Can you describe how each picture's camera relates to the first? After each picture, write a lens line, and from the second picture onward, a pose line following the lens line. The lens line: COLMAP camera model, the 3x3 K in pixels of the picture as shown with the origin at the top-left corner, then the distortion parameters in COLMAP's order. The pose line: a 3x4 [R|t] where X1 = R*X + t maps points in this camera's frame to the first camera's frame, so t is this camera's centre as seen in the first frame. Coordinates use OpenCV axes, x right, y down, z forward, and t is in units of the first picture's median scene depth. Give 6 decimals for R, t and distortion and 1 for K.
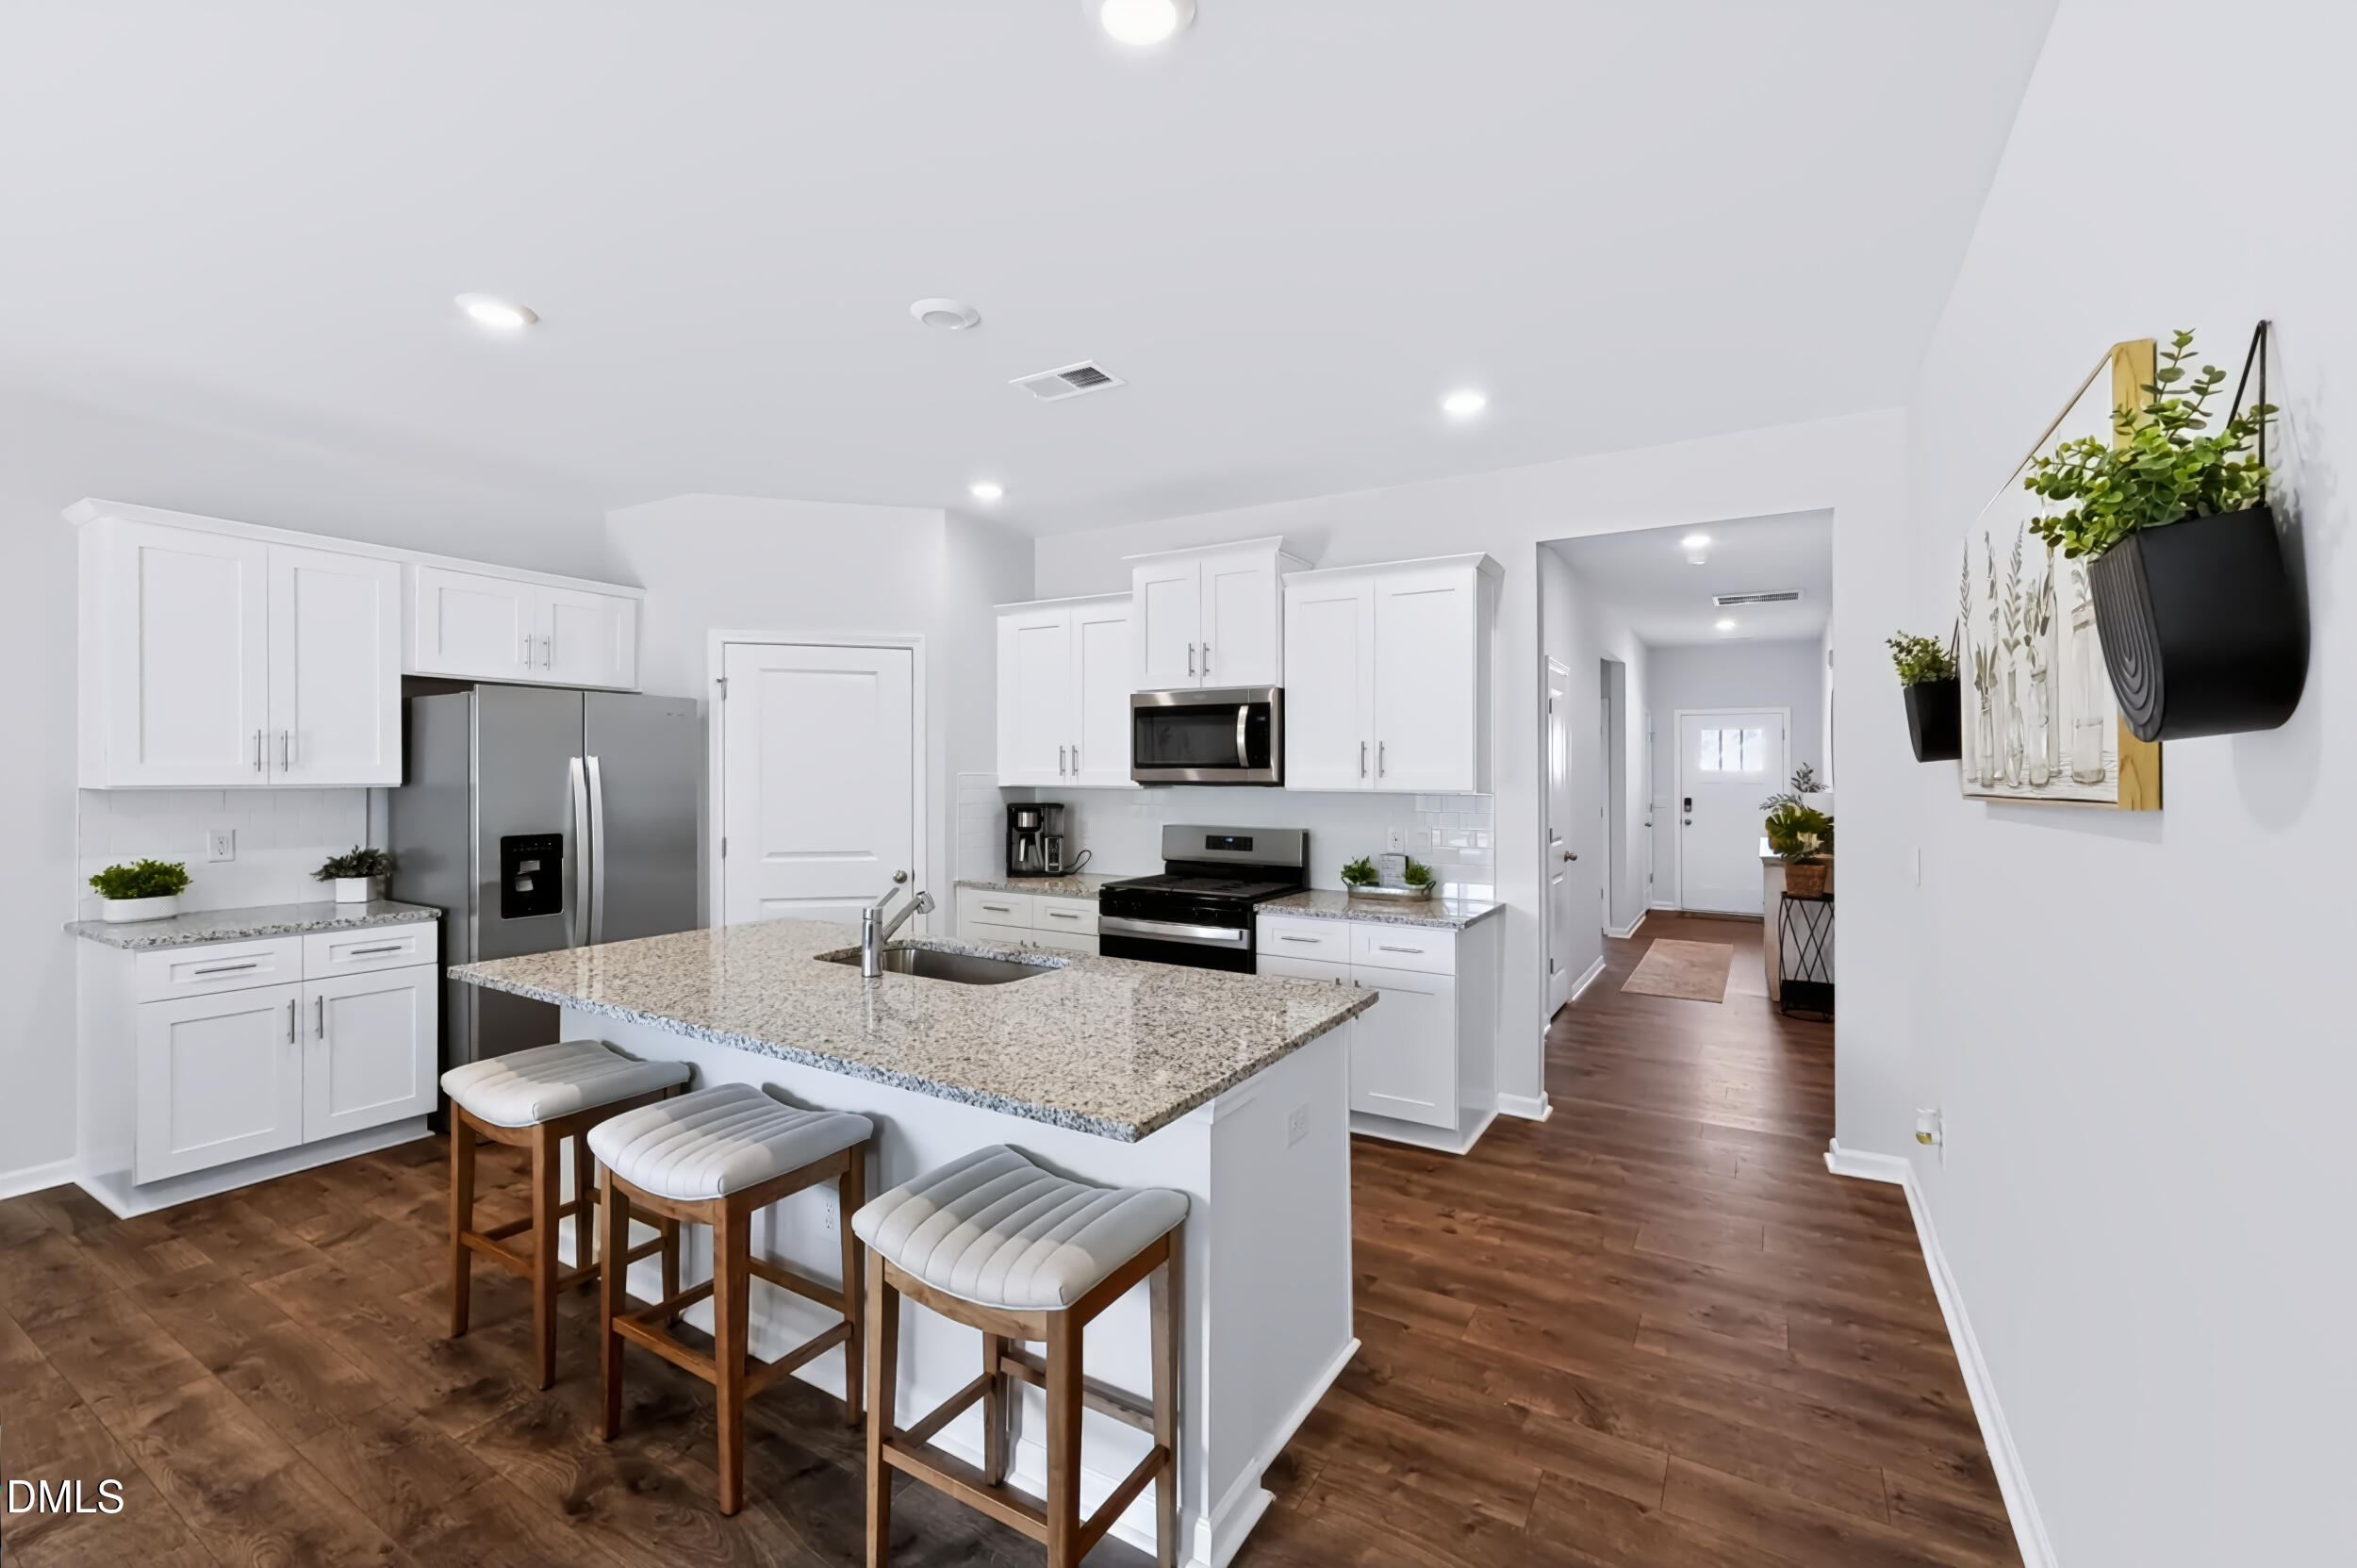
lens RADIAL K [[994.2, 0, 1139.7], [0, 994.2, 769.6], [0, 0, 1]] dist [0.004995, -0.002103]
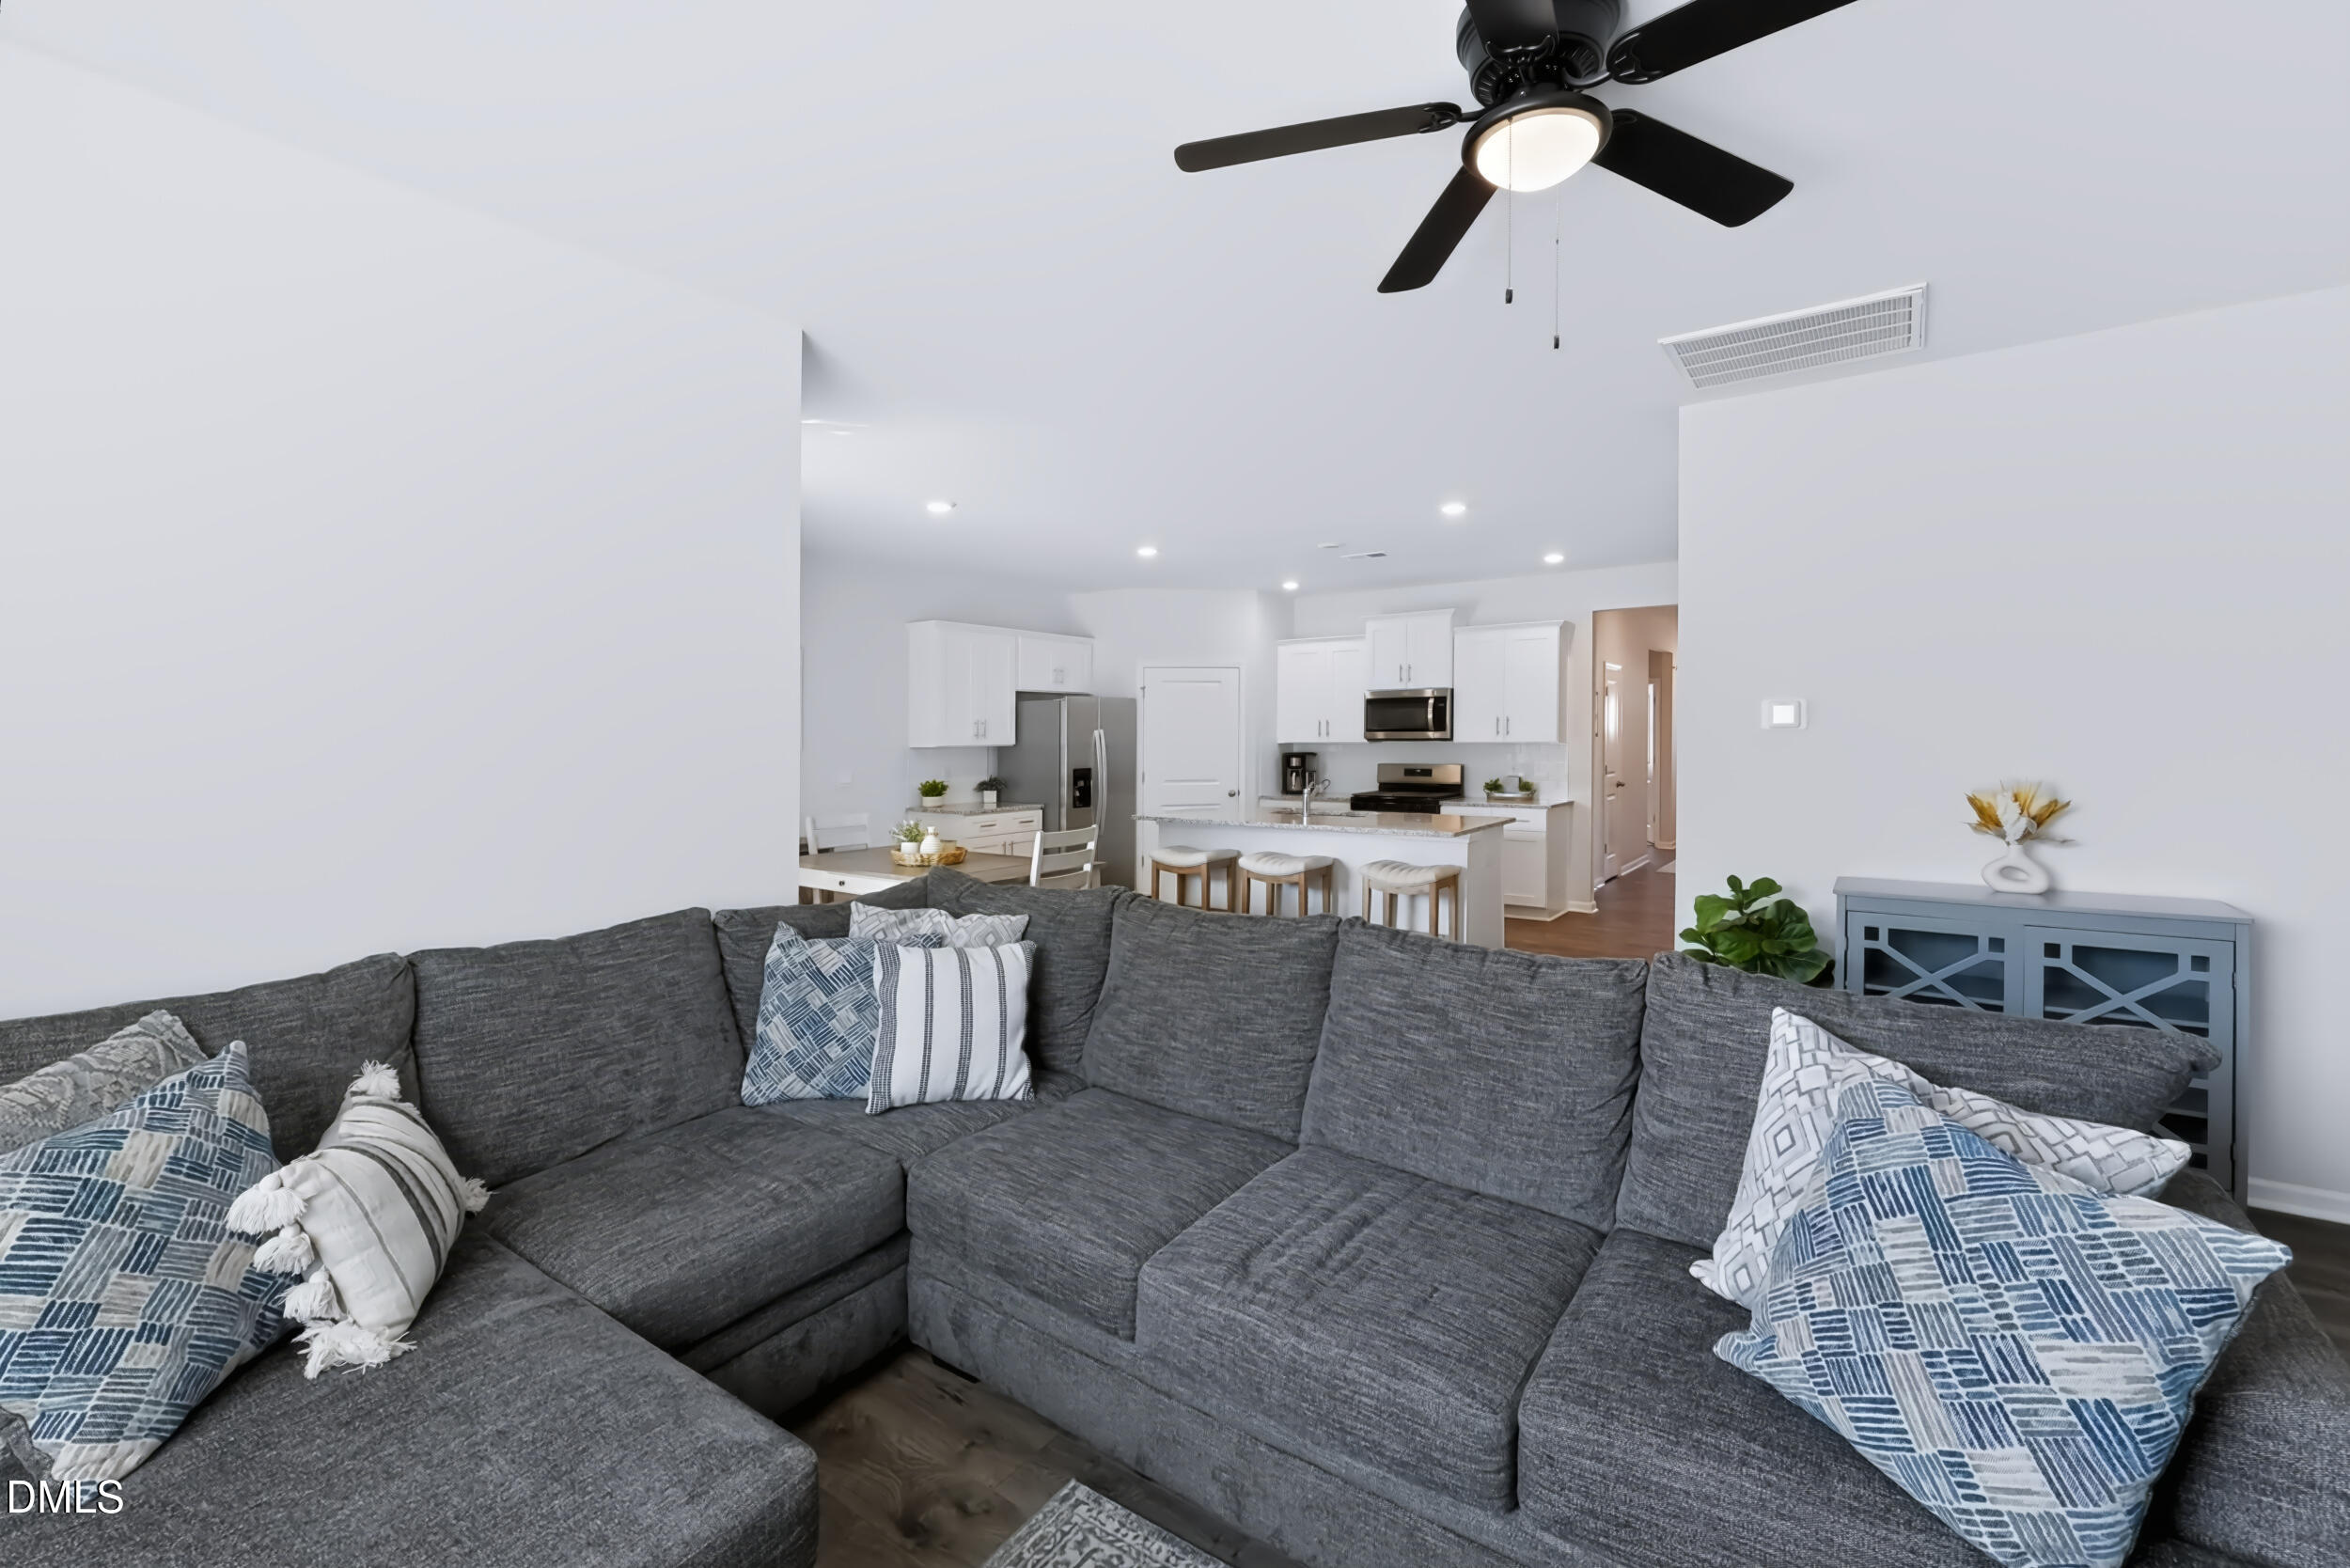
lens RADIAL K [[991.3, 0, 1122.0], [0, 991.3, 798.2], [0, 0, 1]] dist [0.004995, -0.002103]
pose [[0.995550, -0.007315, -0.093955, -0.300059], [0.013422, 0.997826, 0.064528, -0.003732], [0.093278, -0.065502, 0.993483, -0.923677]]
